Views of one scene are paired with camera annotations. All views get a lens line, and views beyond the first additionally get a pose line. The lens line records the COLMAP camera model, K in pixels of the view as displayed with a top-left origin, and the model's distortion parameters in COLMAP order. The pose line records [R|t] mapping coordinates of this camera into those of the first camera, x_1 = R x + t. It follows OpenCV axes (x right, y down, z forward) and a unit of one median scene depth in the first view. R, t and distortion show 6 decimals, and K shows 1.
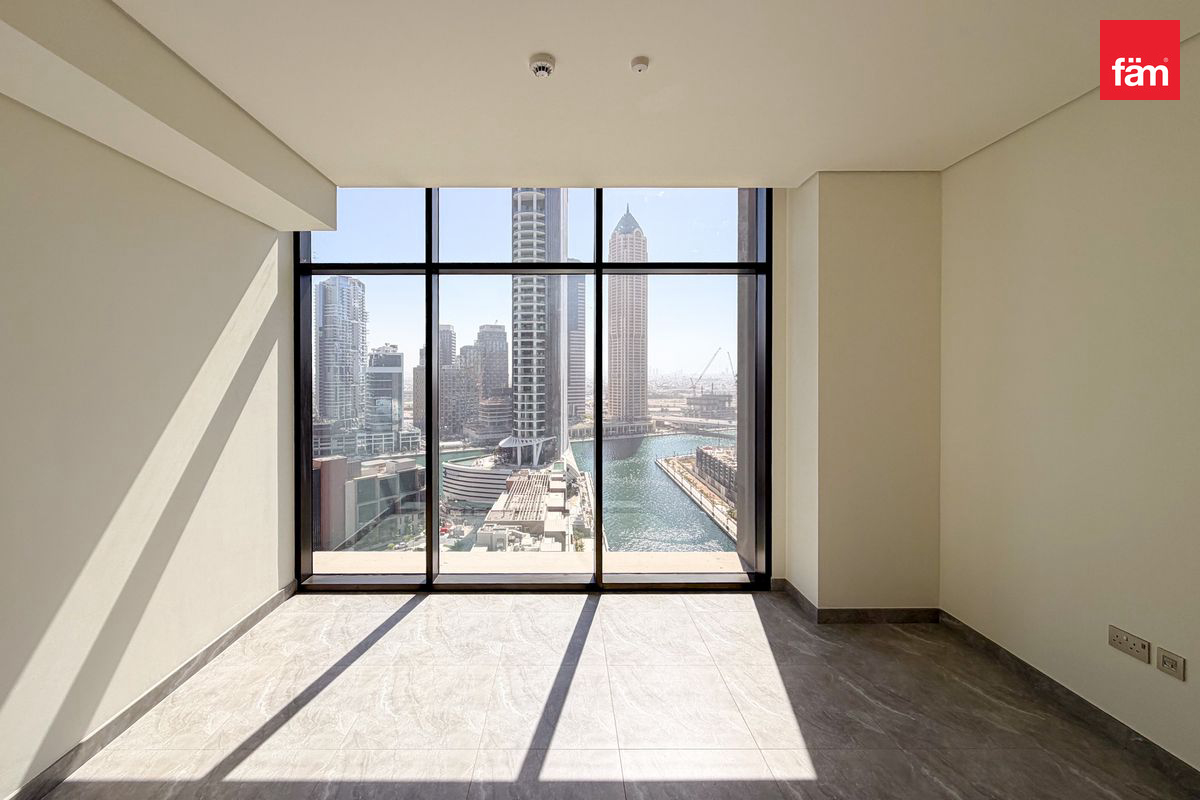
lens RADIAL K [[487.9, 0, 566.5], [0, 487.9, 375.3], [0, 0, 1]] dist [0.000269, -0.000061]
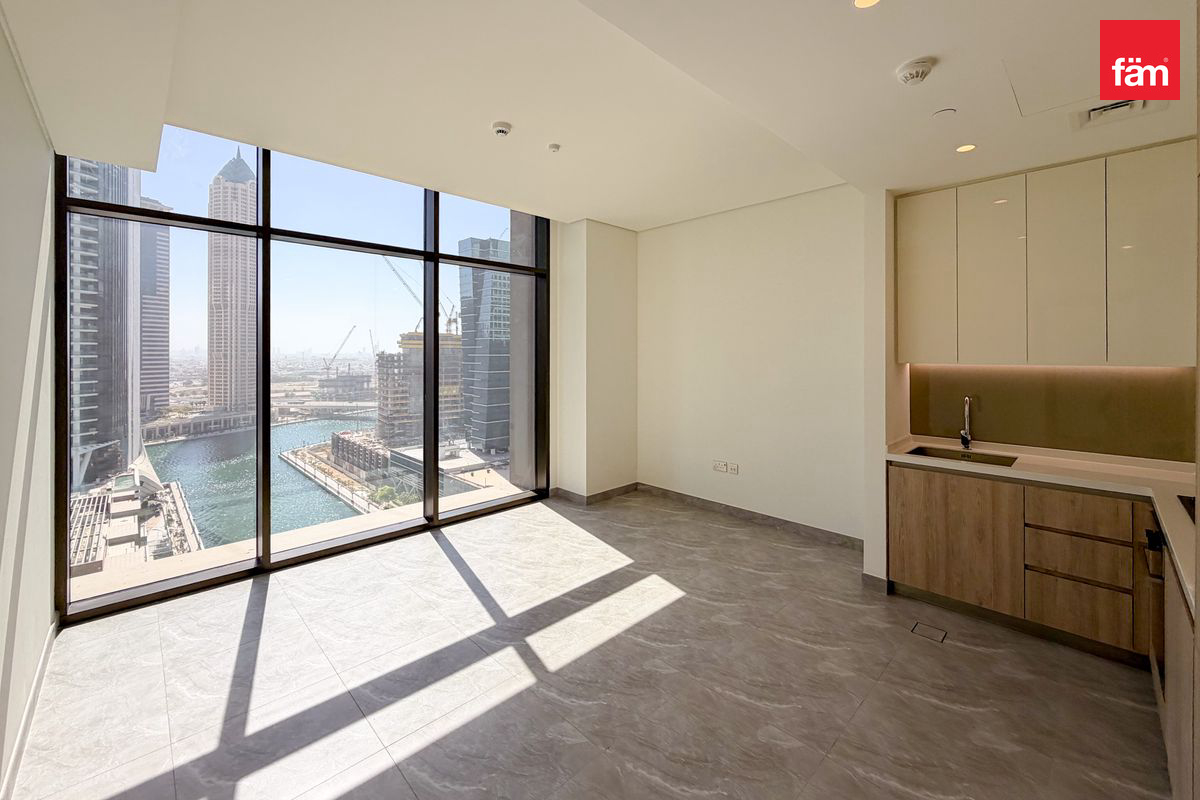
lens RADIAL K [[483.5, 0, 595.1], [0, 483.5, 350.9], [0, 0, 1]] dist [-0.000019, -0.000257]
pose [[0.722097, 0.003992, 0.691780, -0.463289], [0.001855, 0.999969, -0.007707, 0.020159], [-0.691790, 0.006849, 0.722067, -0.123142]]
